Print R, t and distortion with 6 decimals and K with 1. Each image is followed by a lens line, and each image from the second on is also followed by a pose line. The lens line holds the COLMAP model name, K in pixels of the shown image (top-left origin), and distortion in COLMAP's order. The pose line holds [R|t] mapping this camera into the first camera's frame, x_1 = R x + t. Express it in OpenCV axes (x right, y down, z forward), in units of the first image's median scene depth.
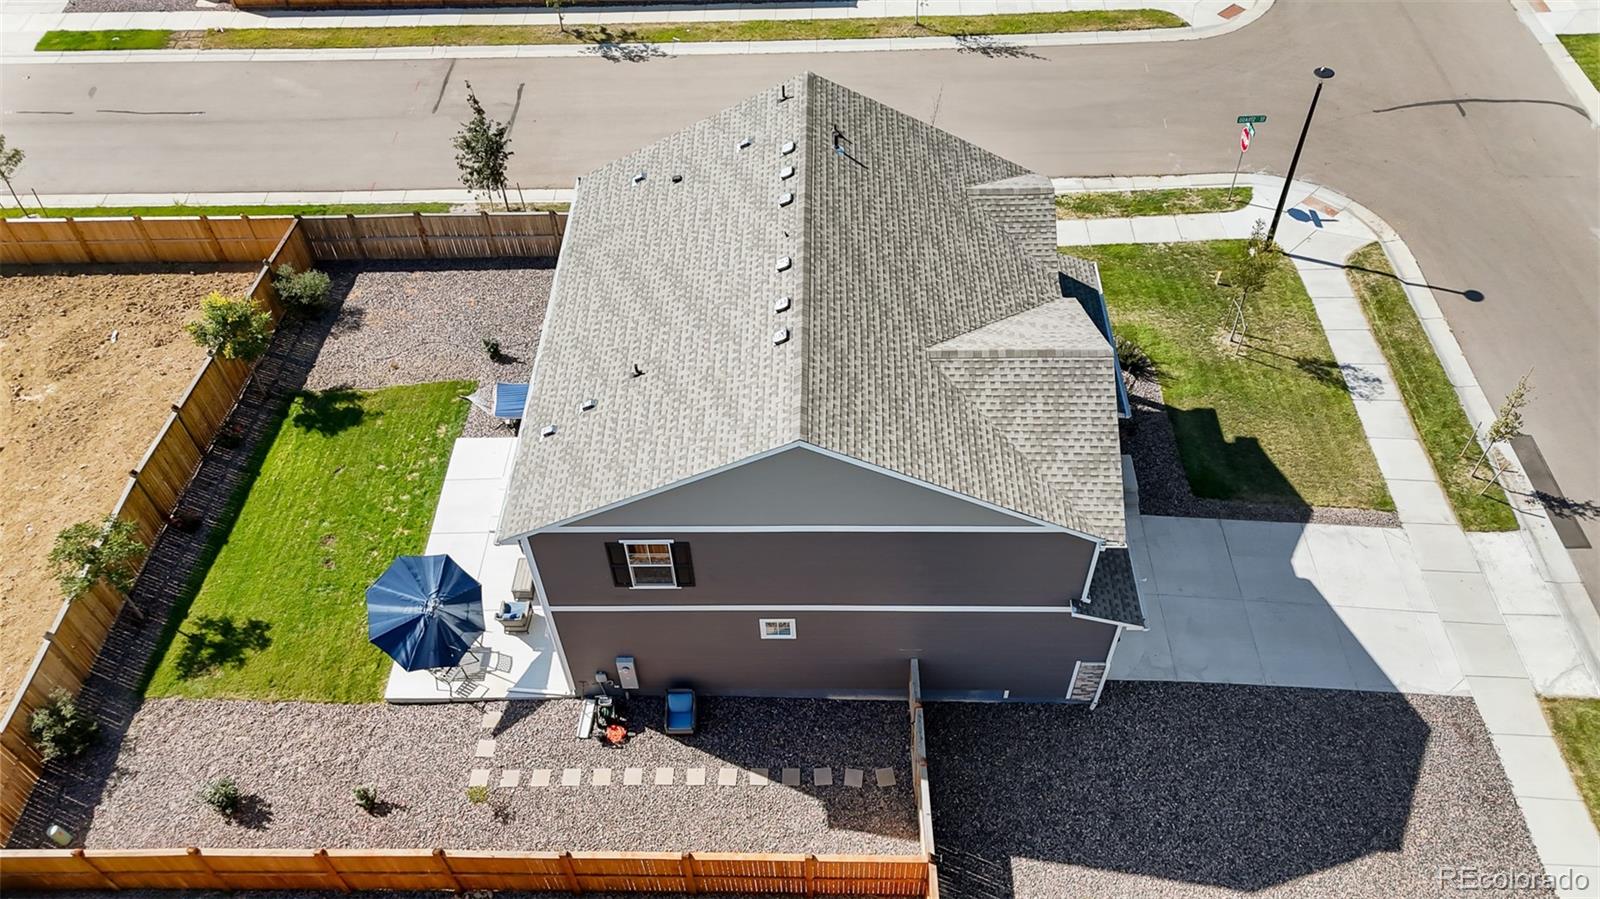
lens RADIAL K [[1184.1, 0, 800.0], [0, 1184.1, 449.5], [0, 0, 1]] dist [0.035838, -0.001848]
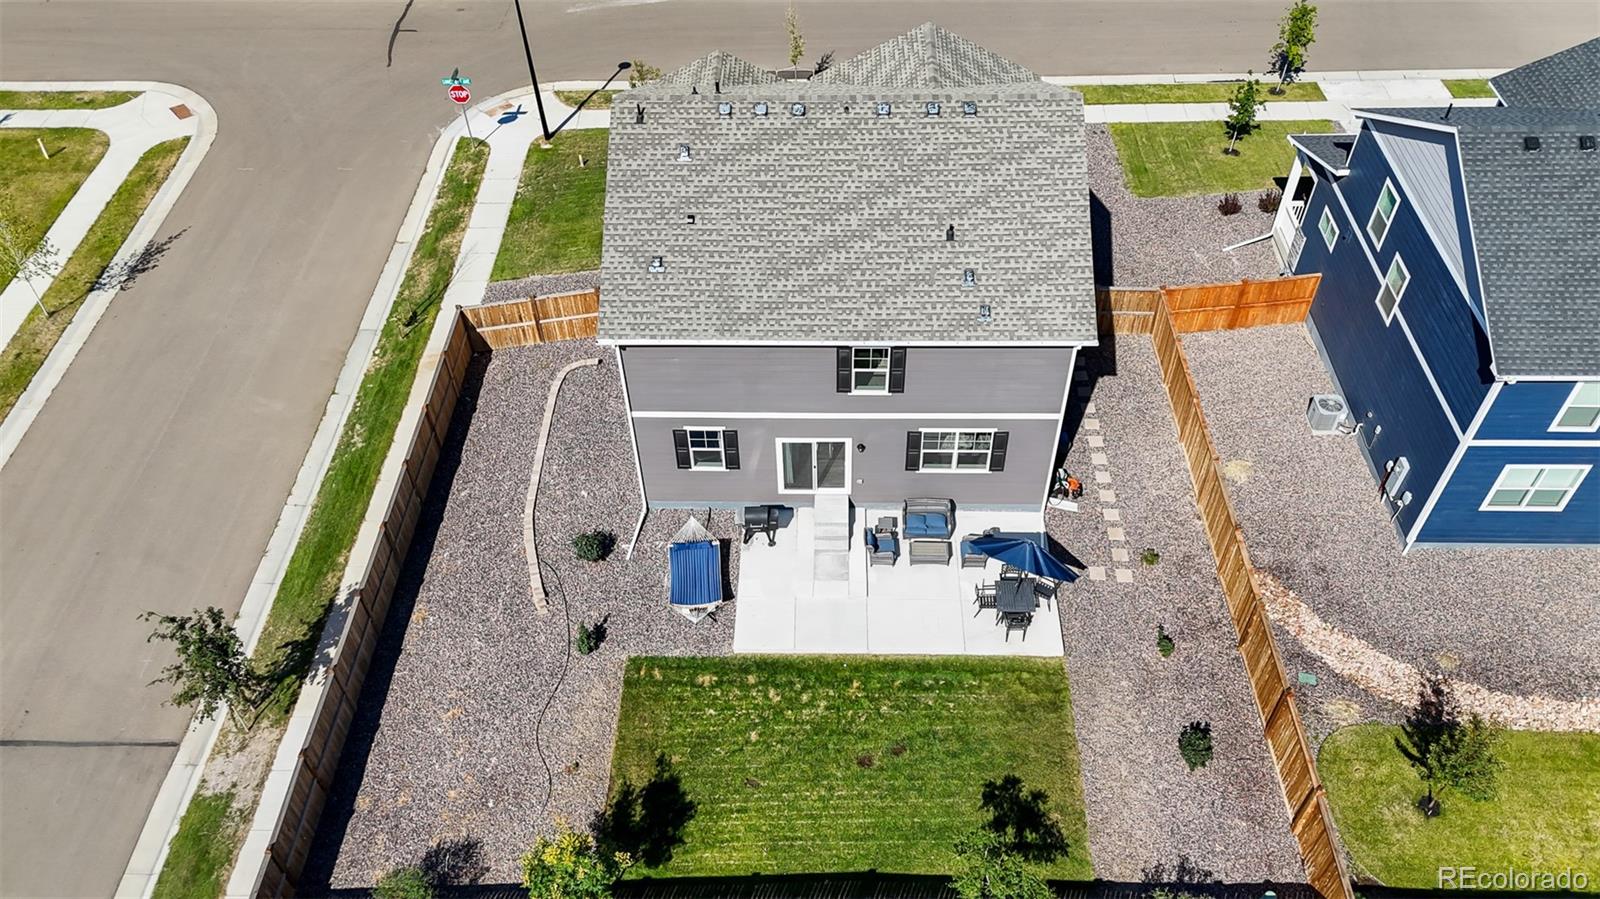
lens RADIAL K [[1184.1, 0, 800.0], [0, 1184.1, 449.5], [0, 0, 1]] dist [0.035838, -0.001848]
pose [[0.013406, -0.709722, 0.704354, -0.802859], [0.764818, 0.461039, 0.449996, -0.436240], [-0.644107, 0.532670, 0.548989, 0.401333]]
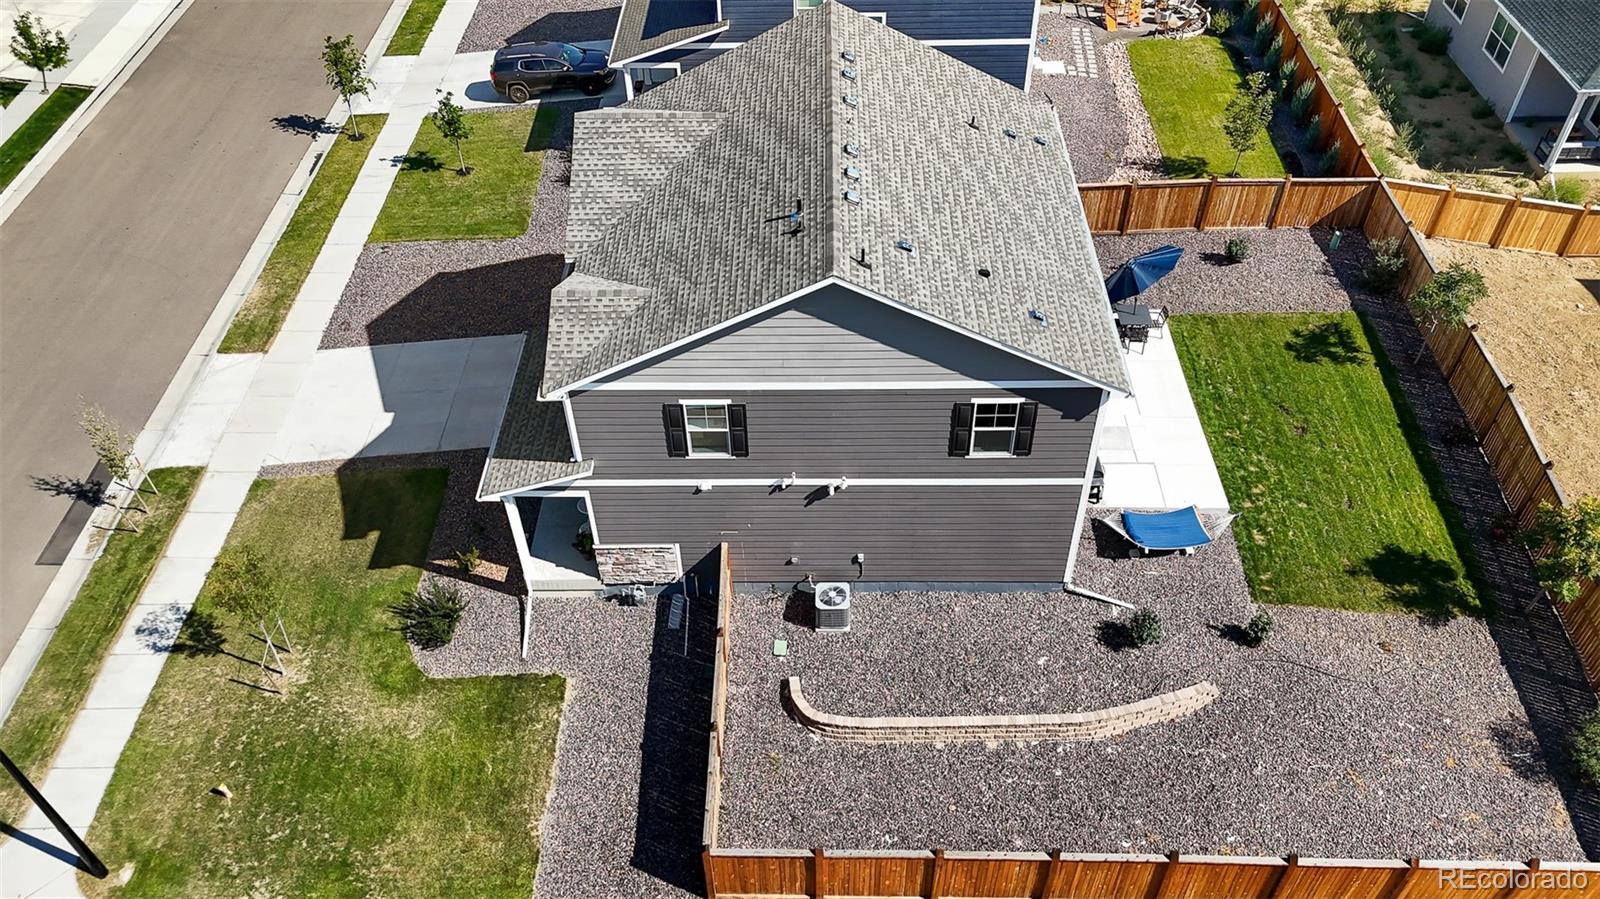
lens RADIAL K [[1201.1, 0, 800.0], [0, 1201.1, 449.5], [0, 0, 1]] dist [0.023597, -0.001361]
pose [[-0.999307, 0.029609, 0.022546, 0.012404], [0.021163, -0.046208, 0.998708, -0.916672], [0.030613, 0.998493, 0.045550, 0.901028]]
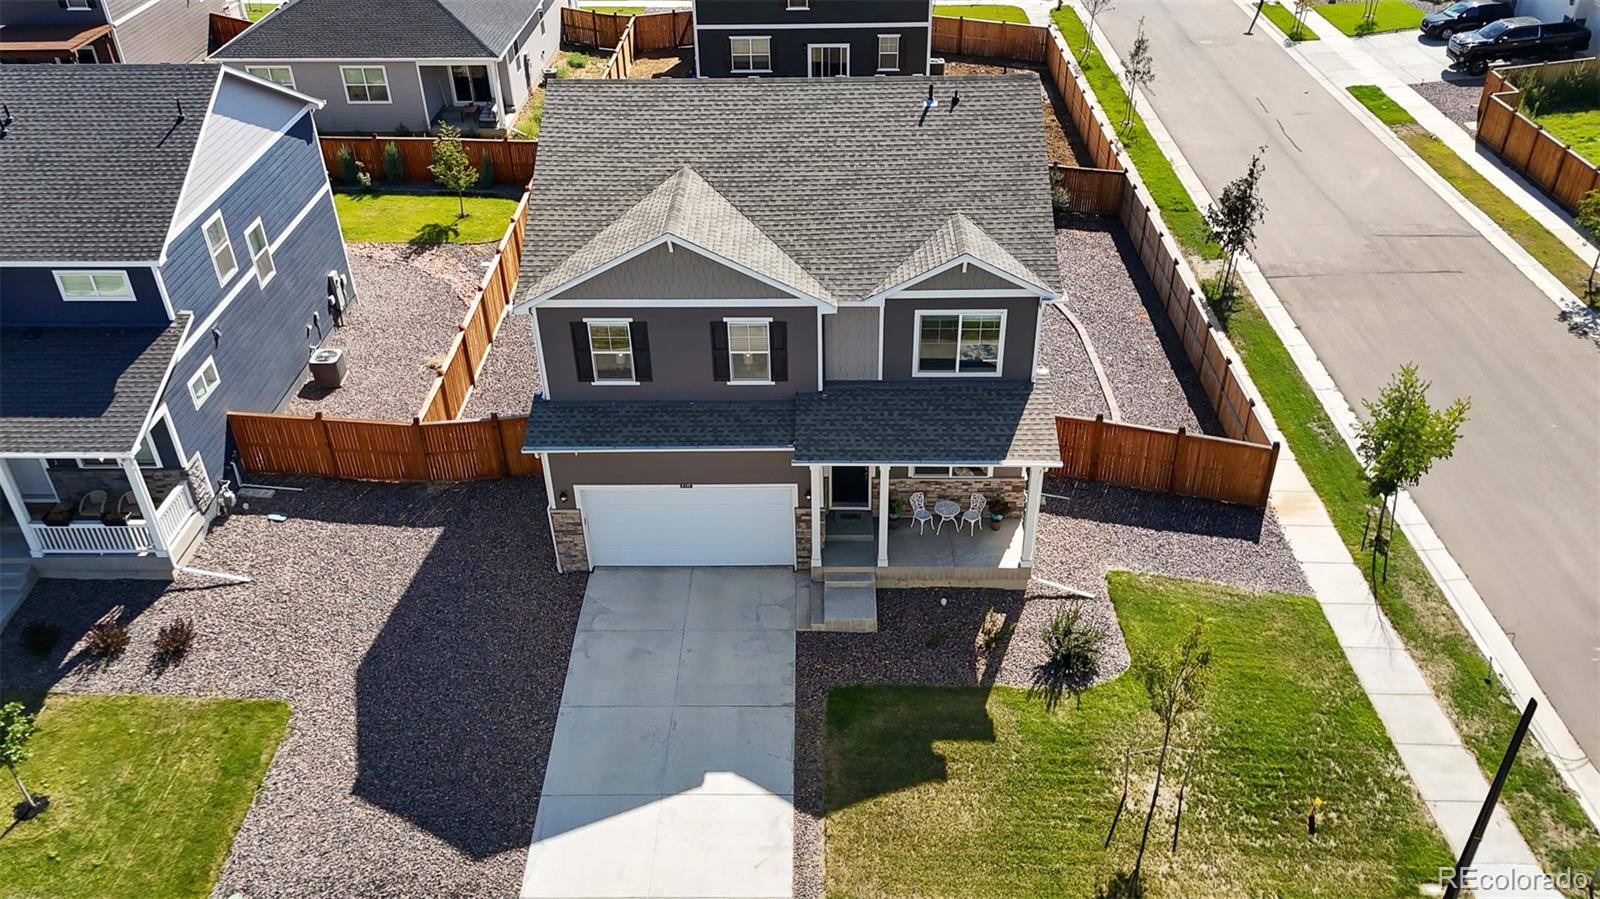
lens RADIAL K [[1240.4, 0, 800.0], [0, 1240.4, 449.5], [0, 0, 1]] dist [0.037280, -0.006642]
pose [[-0.006000, 0.577111, -0.816644, 0.872339], [-0.740028, 0.546690, 0.391776, -0.340388], [0.672549, 0.606690, 0.423798, 0.512365]]
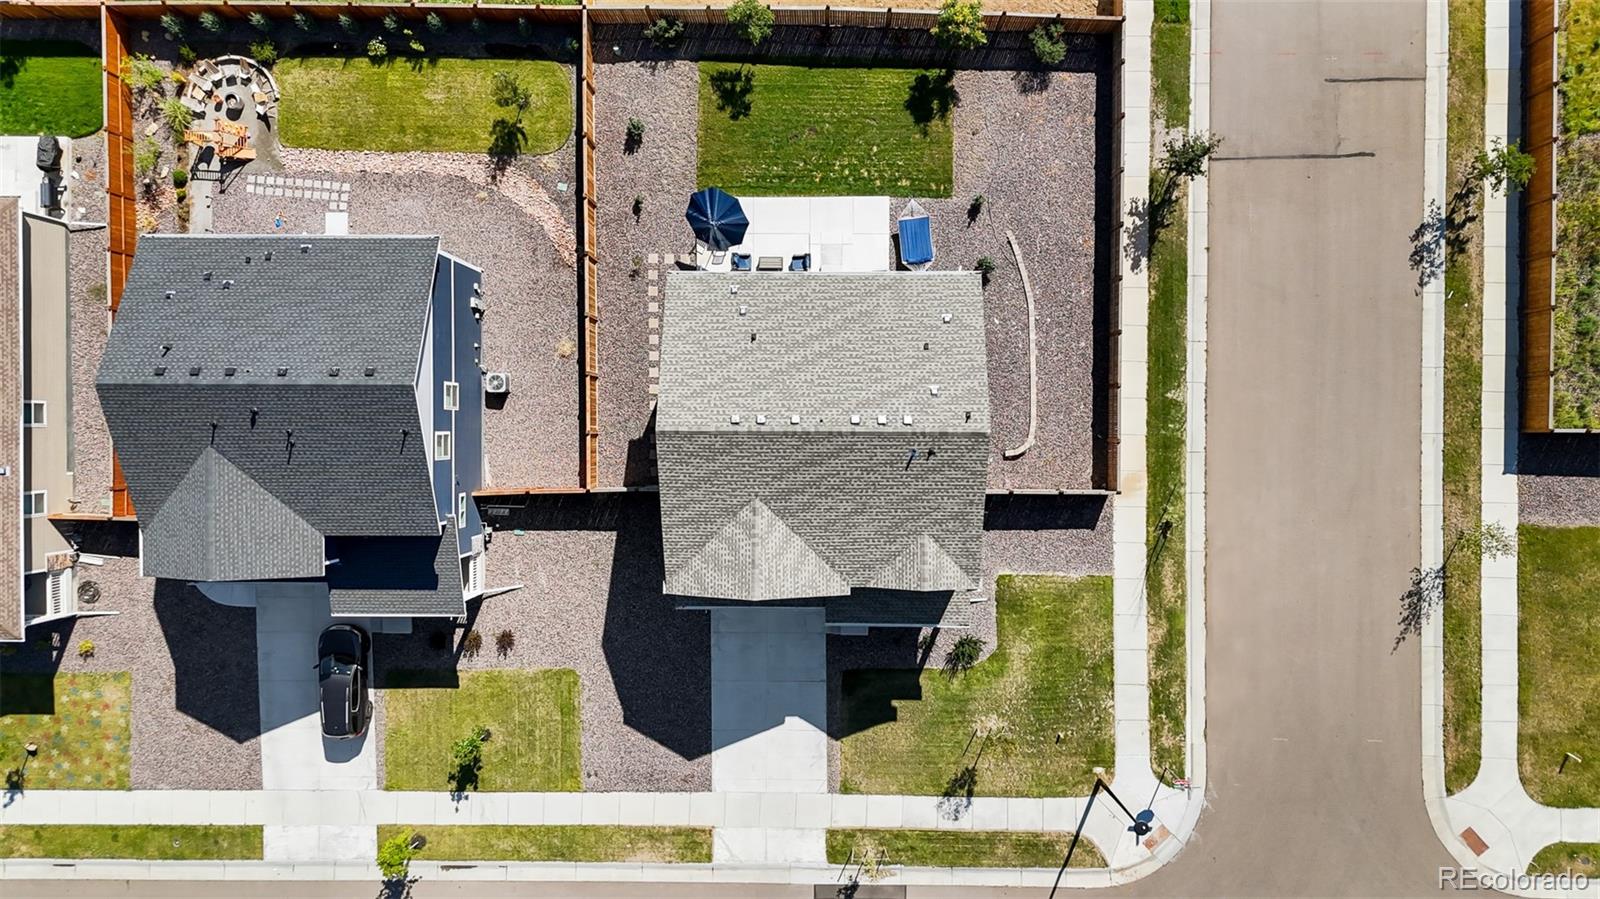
lens RADIAL K [[1190.0, 0, 800.0], [0, 1190.0, 449.5], [0, 0, 1]] dist [0.073499, -0.081929]
pose [[0.011959, 0.999310, 0.035156, -0.022391], [-0.734163, -0.015095, 0.678806, -0.956136], [0.678868, -0.033928, 0.733476, -0.199009]]
